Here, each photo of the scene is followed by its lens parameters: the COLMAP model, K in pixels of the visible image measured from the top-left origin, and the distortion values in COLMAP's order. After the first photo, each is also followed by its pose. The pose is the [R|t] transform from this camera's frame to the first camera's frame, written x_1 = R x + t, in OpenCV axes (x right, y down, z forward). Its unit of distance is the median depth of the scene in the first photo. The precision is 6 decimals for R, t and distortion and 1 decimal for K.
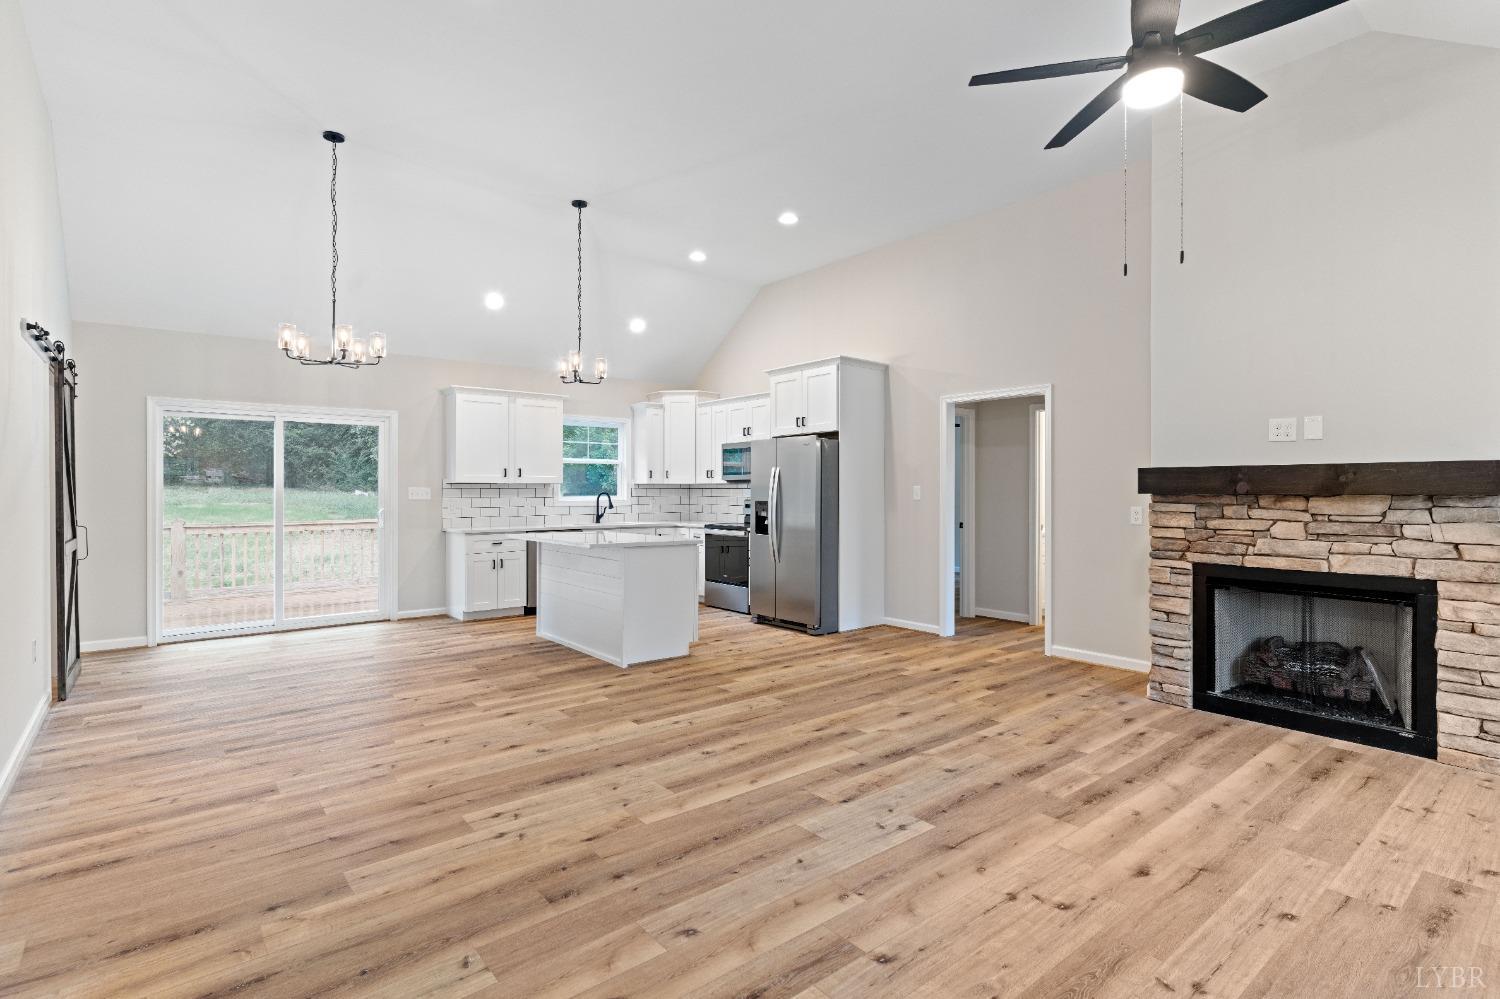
lens RADIAL K [[708.1, 0, 742.1], [0, 708.1, 482.2], [0, 0, 1]] dist [-0.002092, -0.000199]
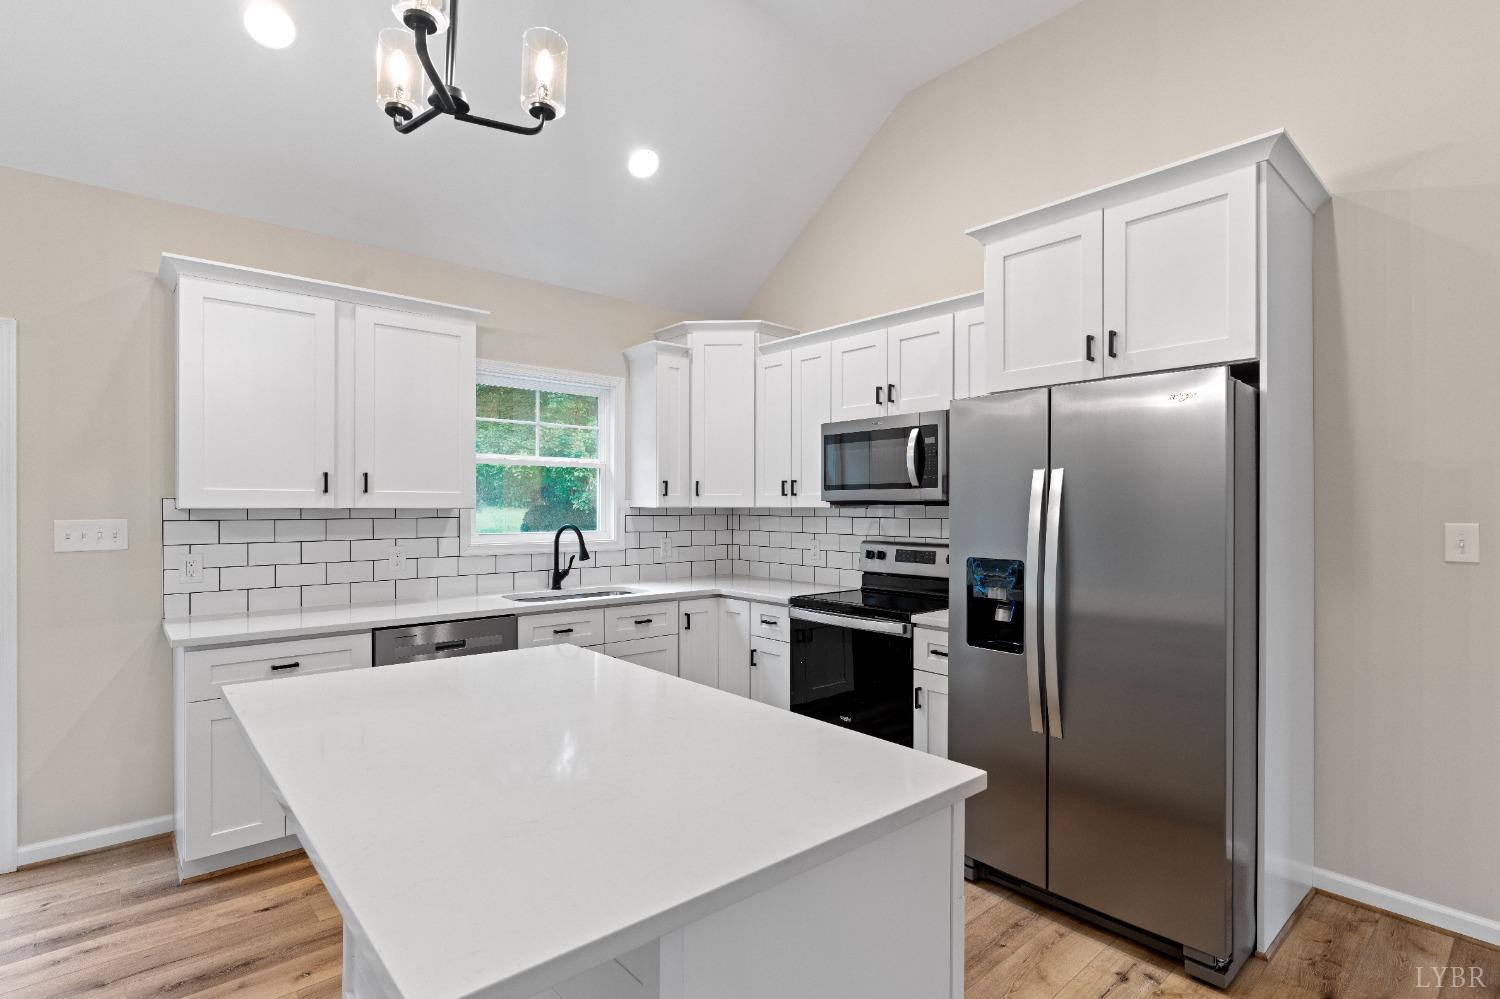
lens RADIAL K [[739.3, 0, 750.0], [0, 739.3, 499.5], [0, 0, 1]] dist [-0.001713, -0.000168]
pose [[0.999339, 0.001905, 0.036301, -0.090651], [-0.001974, 0.999996, 0.001869, -0.004490], [-0.036297, -0.001939, 0.999339, 0.494251]]
